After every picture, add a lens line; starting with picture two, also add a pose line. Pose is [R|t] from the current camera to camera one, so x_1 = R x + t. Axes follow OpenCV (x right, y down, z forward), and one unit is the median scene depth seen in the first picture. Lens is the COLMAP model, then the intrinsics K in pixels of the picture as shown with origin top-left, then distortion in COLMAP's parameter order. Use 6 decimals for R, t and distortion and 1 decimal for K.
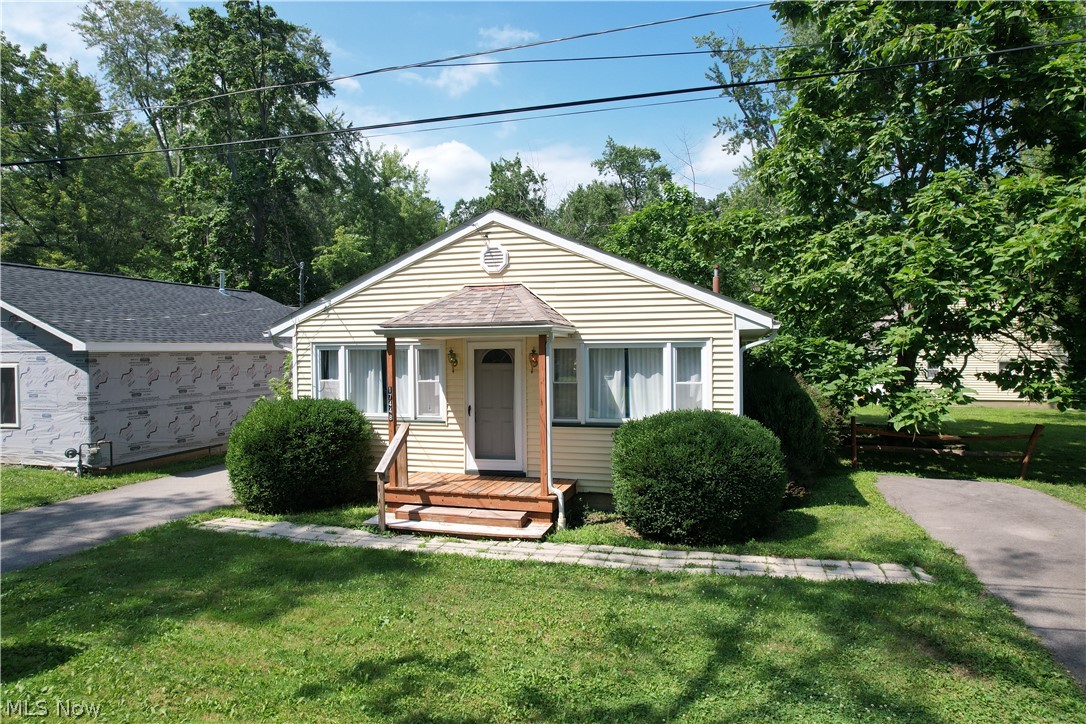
lens RADIAL K [[694.5, 0, 537.6], [0, 694.5, 363.7], [0, 0, 1]] dist [-0.073651, 0.063894]
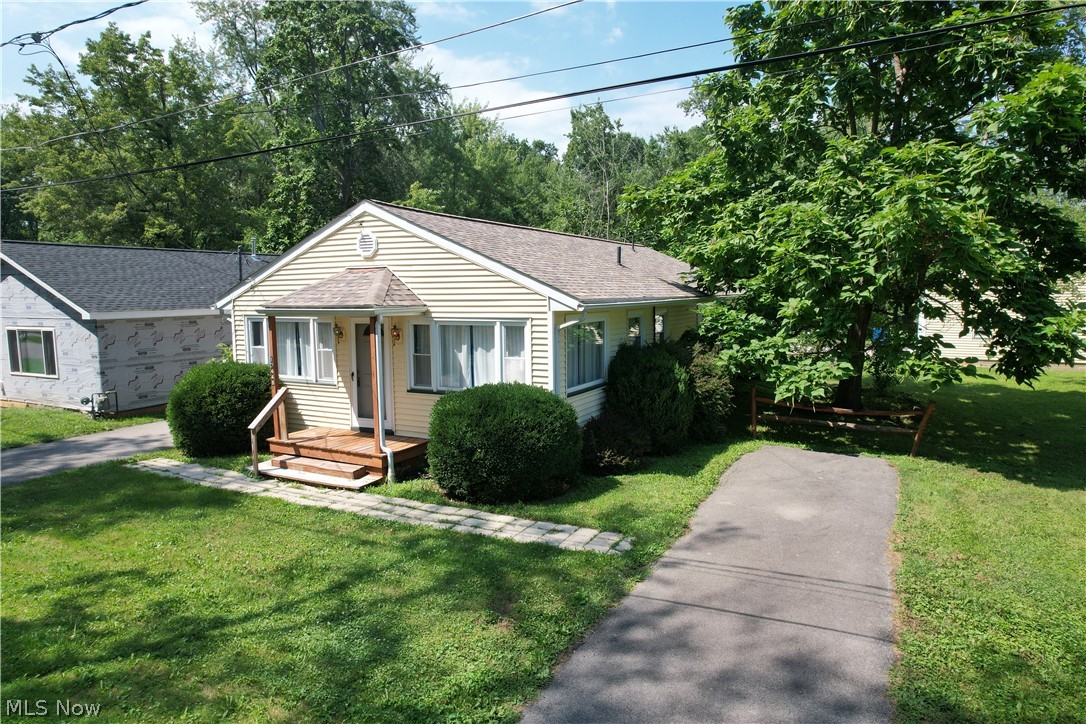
lens RADIAL K [[694.5, 0, 535.0], [0, 694.5, 362.4], [0, 0, 1]] dist [-0.073651, 0.063894]
pose [[0.980226, 0.018914, -0.196975, 0.397060], [-0.002235, 0.996416, 0.084556, -0.050006], [0.197868, -0.082443, 0.976756, -0.065281]]
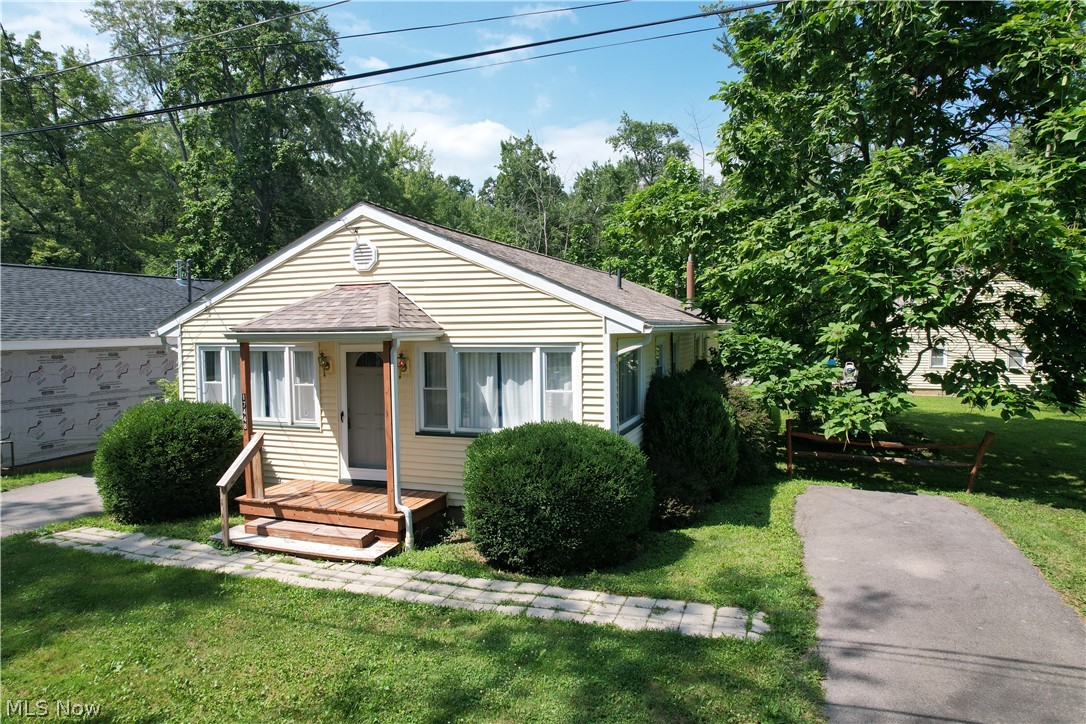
lens RADIAL K [[694.5, 0, 537.2], [0, 694.5, 364.4], [0, 0, 1]] dist [-0.073651, 0.063894]
pose [[0.998130, 0.001480, -0.061117, 0.208201], [0.000572, 0.999437, 0.033540, -0.032607], [0.061132, -0.033512, 0.997567, 0.071259]]
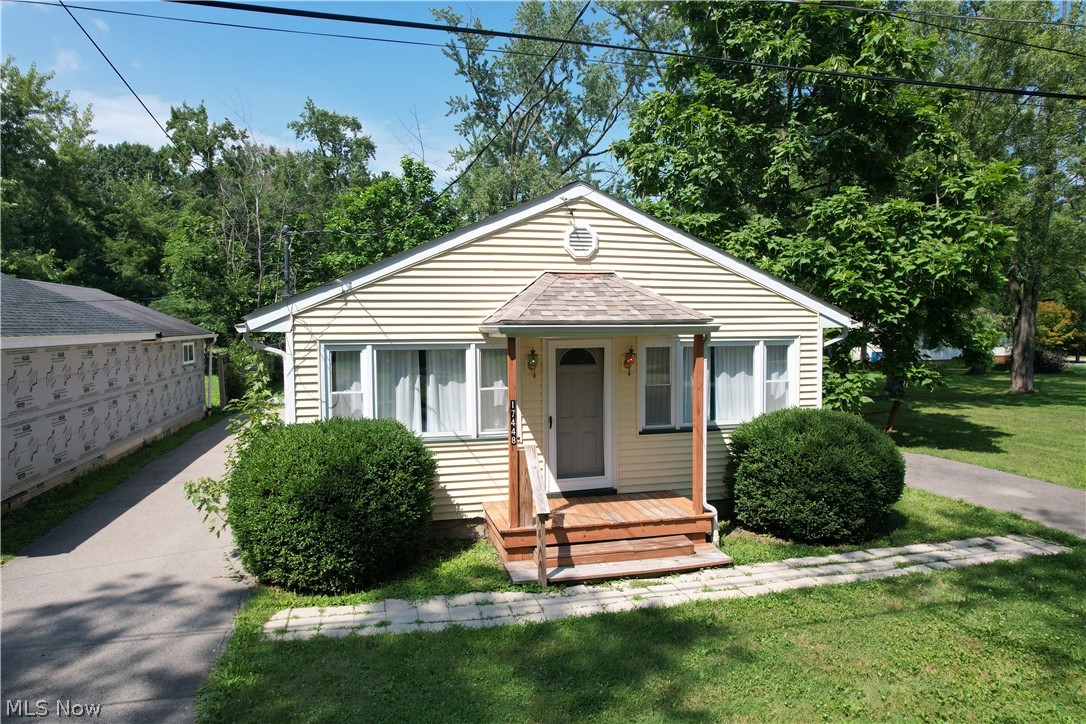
lens RADIAL K [[694.5, 0, 540.9], [0, 694.5, 366.0], [0, 0, 1]] dist [-0.073651, 0.063894]
pose [[0.863284, -0.026738, 0.504010, -0.486040], [0.008643, 0.999232, 0.038206, -0.029406], [-0.504645, -0.028627, 0.862852, 0.266280]]
